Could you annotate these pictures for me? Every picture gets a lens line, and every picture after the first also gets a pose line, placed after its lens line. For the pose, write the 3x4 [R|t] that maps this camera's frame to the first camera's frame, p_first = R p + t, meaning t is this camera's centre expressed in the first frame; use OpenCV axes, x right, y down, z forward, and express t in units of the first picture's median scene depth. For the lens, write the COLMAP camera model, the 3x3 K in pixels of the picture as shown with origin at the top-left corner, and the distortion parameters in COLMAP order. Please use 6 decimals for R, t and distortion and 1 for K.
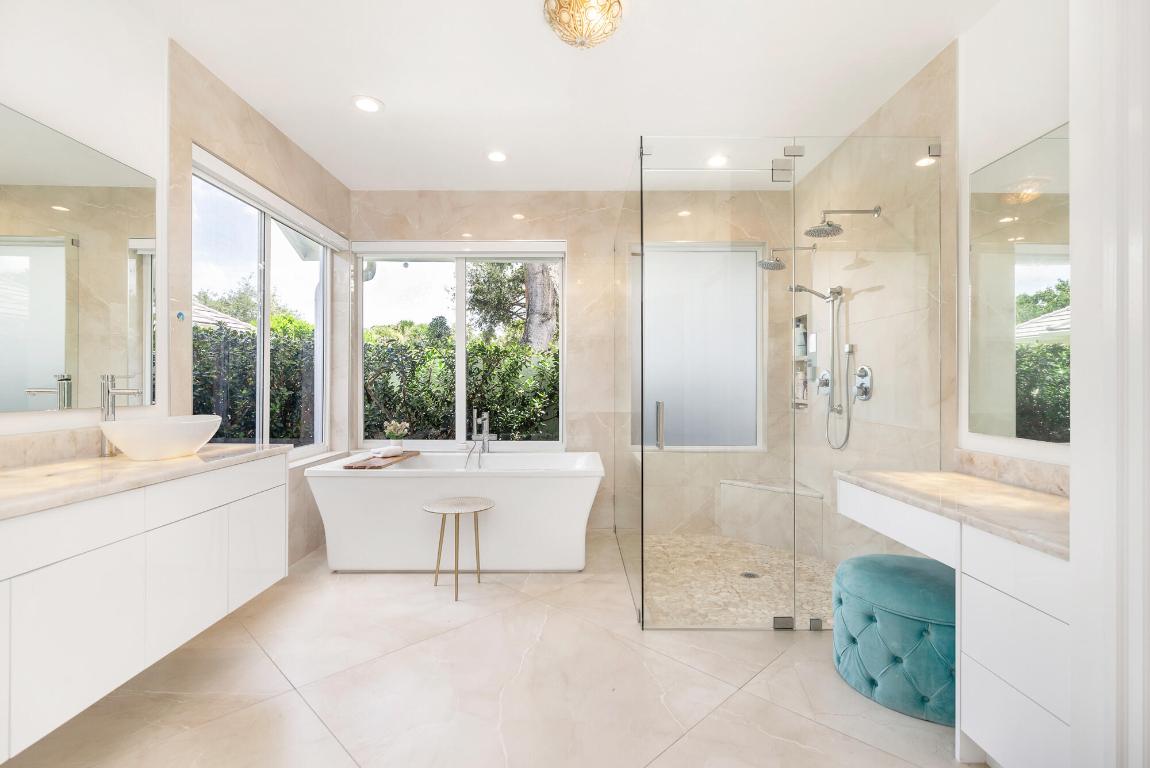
lens RADIAL K [[531.1, 0, 576.3], [0, 531.1, 383.8], [0, 0, 1]] dist [0.002045, -0.001915]
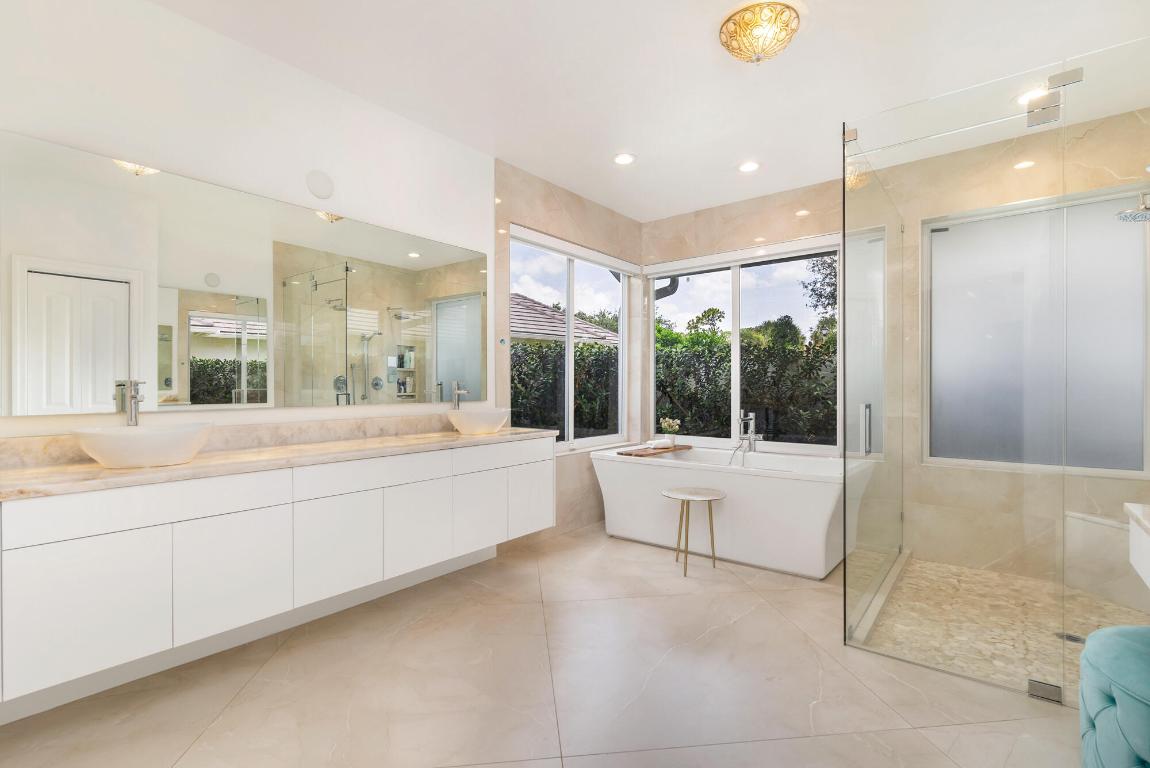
lens RADIAL K [[531.1, 0, 576.0], [0, 531.1, 386.2], [0, 0, 1]] dist [0.002045, -0.001915]
pose [[0.781105, -0.004099, -0.624386, 0.235645], [0.005470, 0.999985, 0.000277, -0.000779], [0.624376, -0.003632, 0.781116, -0.025225]]
